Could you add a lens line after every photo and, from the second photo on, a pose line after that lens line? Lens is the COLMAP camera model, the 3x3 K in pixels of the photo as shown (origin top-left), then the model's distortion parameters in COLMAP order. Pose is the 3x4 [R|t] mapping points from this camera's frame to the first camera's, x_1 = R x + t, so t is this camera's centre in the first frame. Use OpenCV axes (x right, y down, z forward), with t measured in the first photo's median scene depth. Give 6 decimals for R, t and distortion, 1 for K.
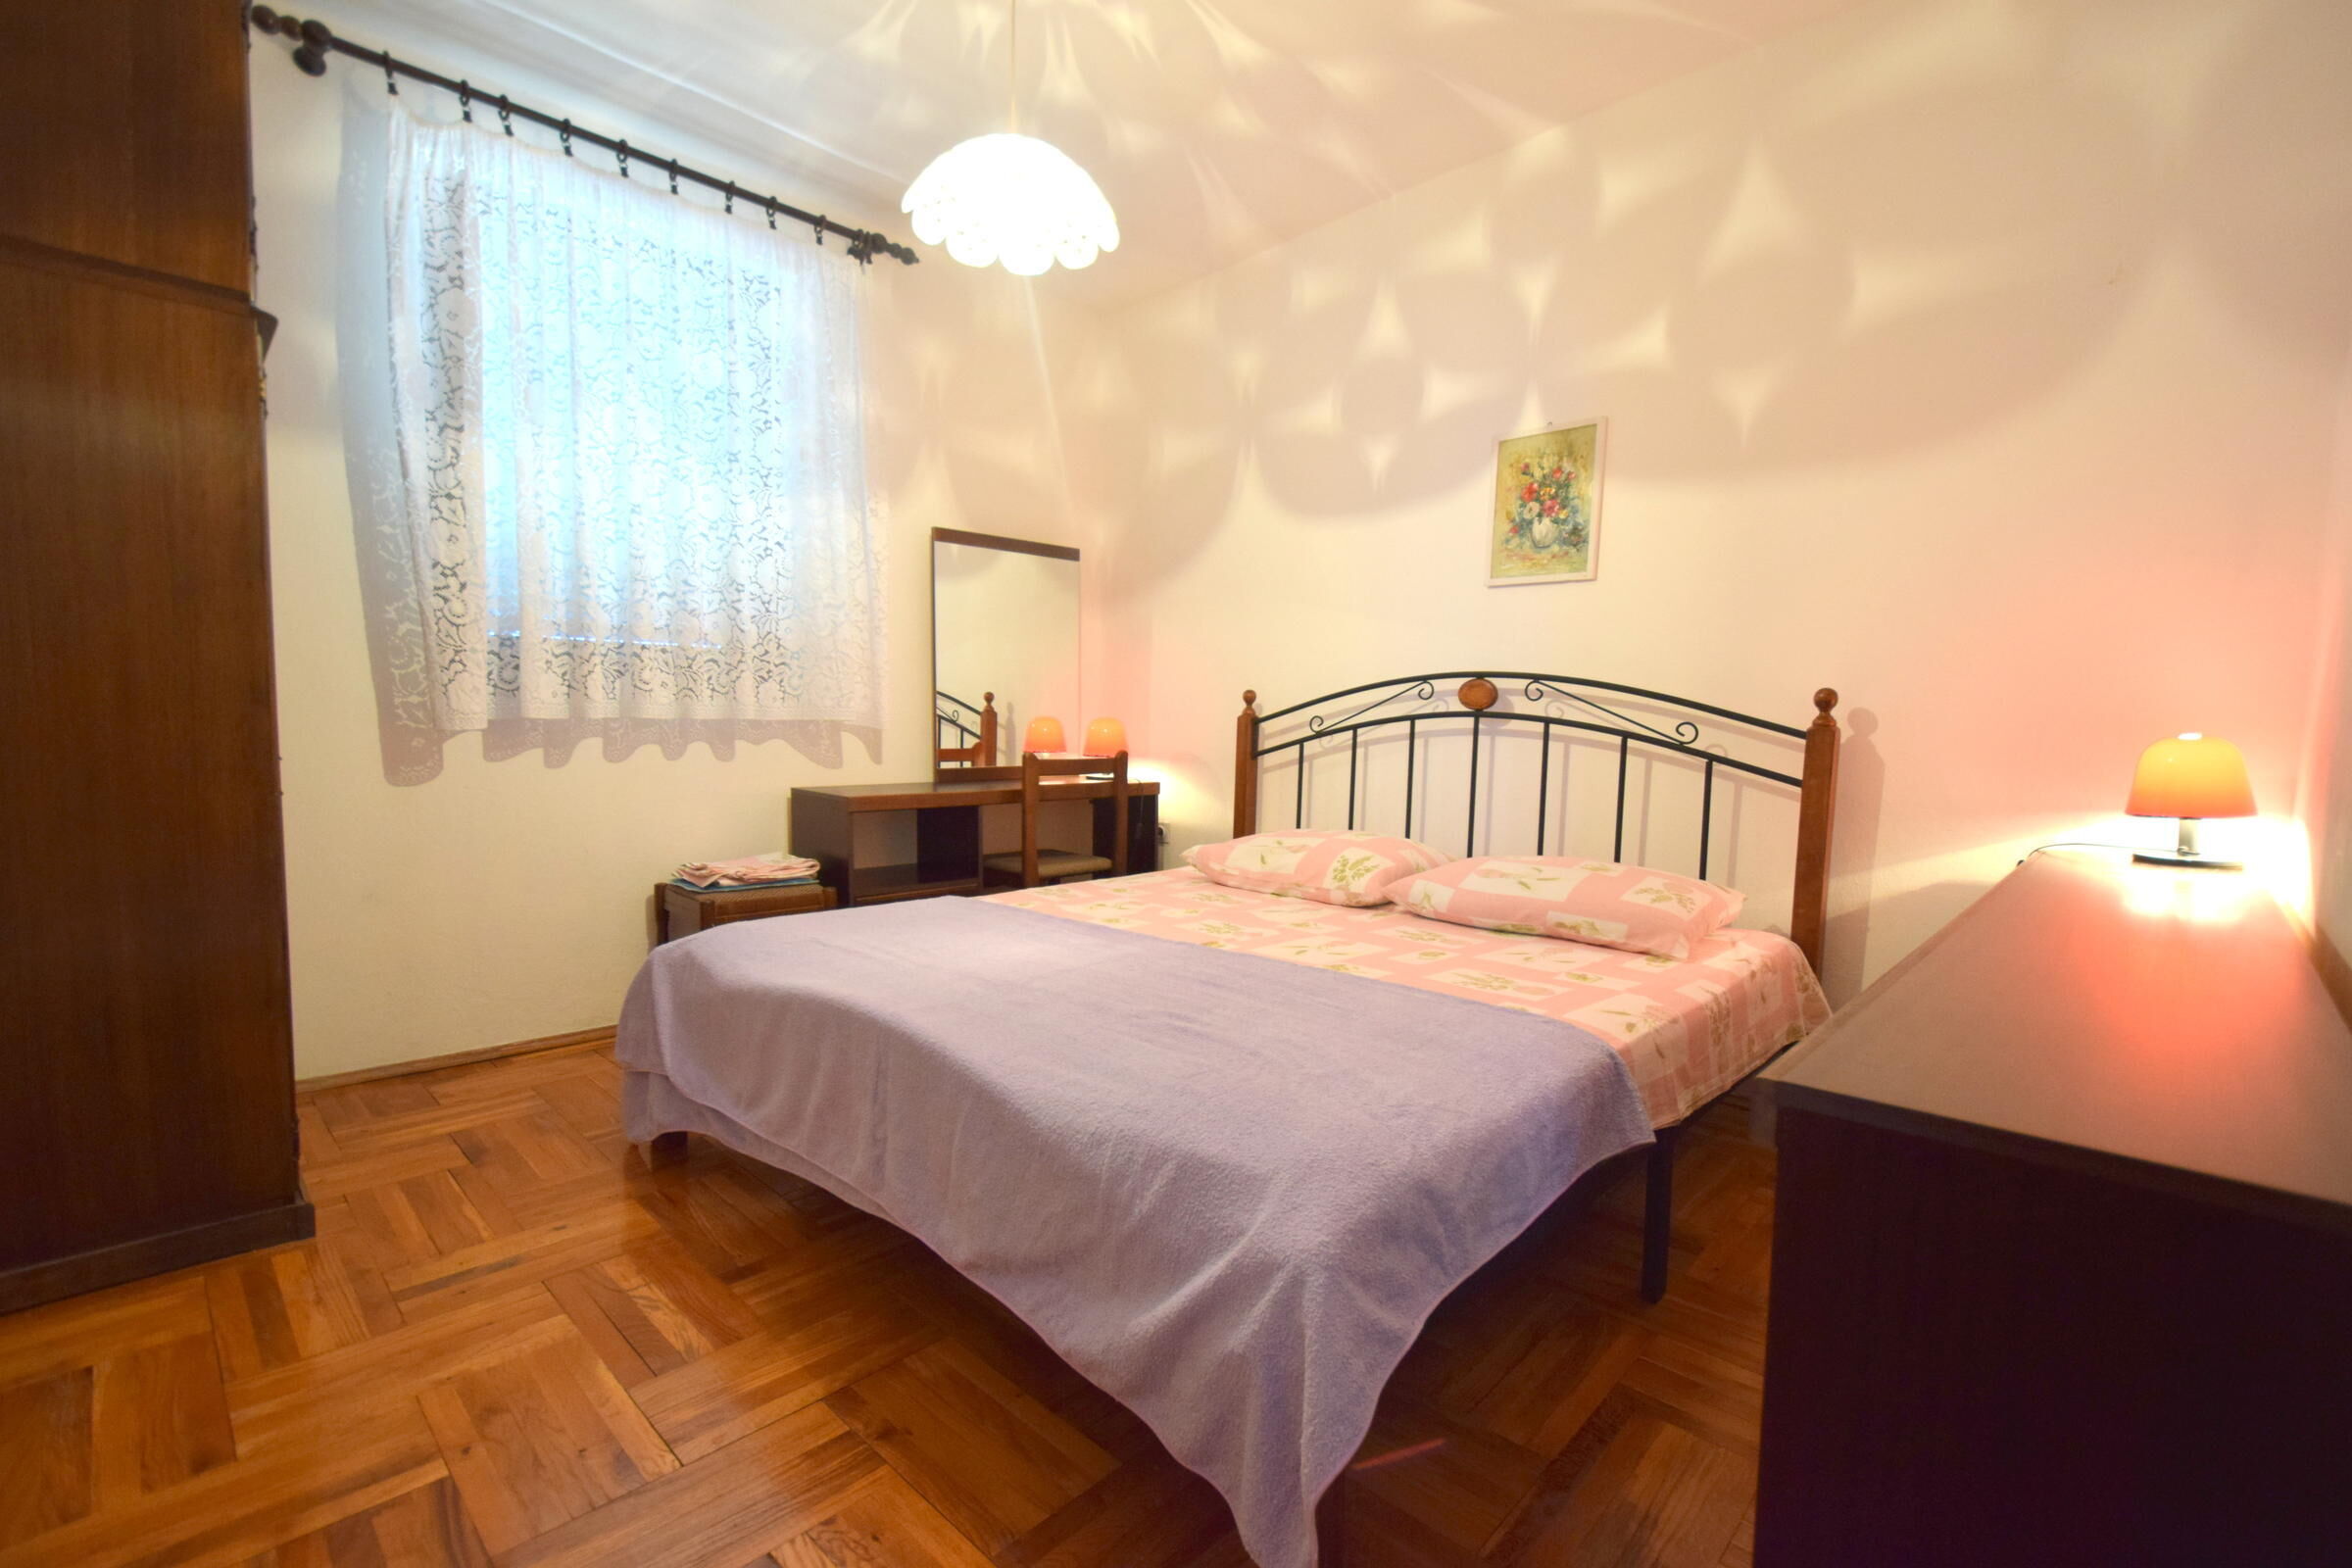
lens RADIAL K [[1072.6, 0, 1201.2], [0, 1072.6, 811.4], [0, 0, 1]] dist [-0.005548, -0.000868]
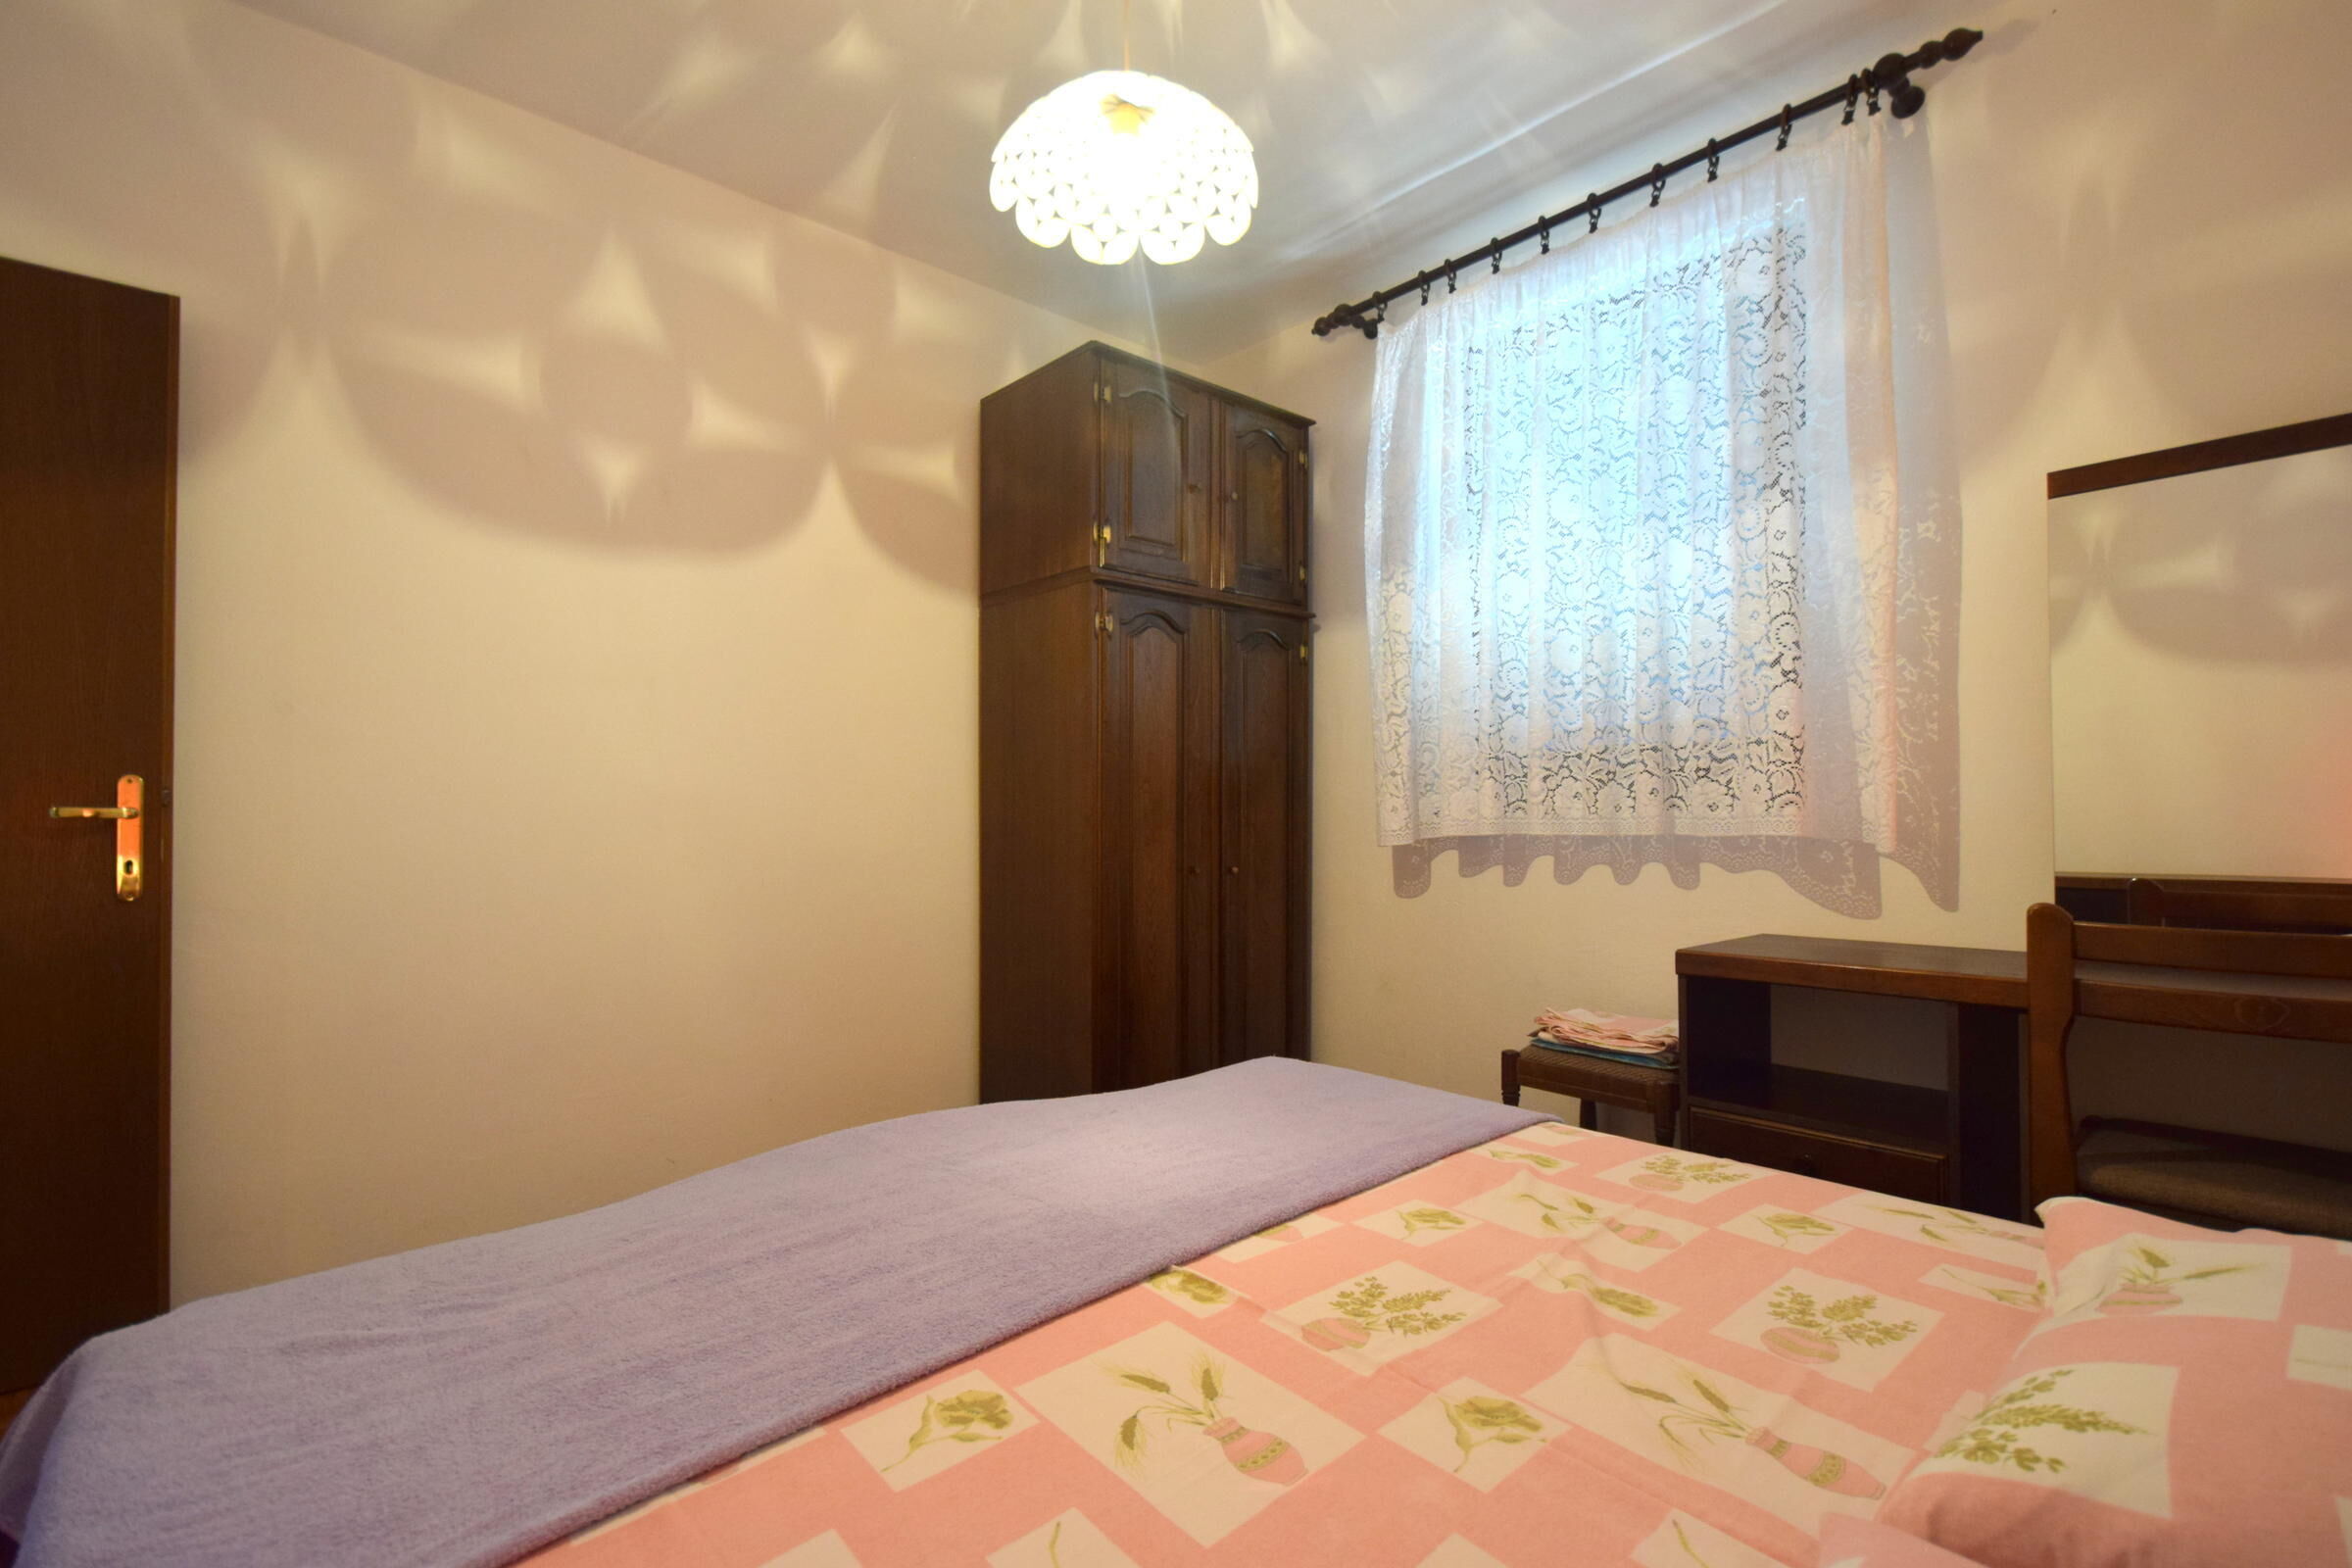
lens RADIAL K [[1072.6, 0, 1201.2], [0, 1072.6, 811.4], [0, 0, 1]] dist [-0.005548, -0.000868]
pose [[-0.078231, -0.022946, -0.996671, 0.381617], [-0.073954, 0.997114, -0.017152, -0.069529], [0.994189, 0.072366, -0.079702, 0.776042]]
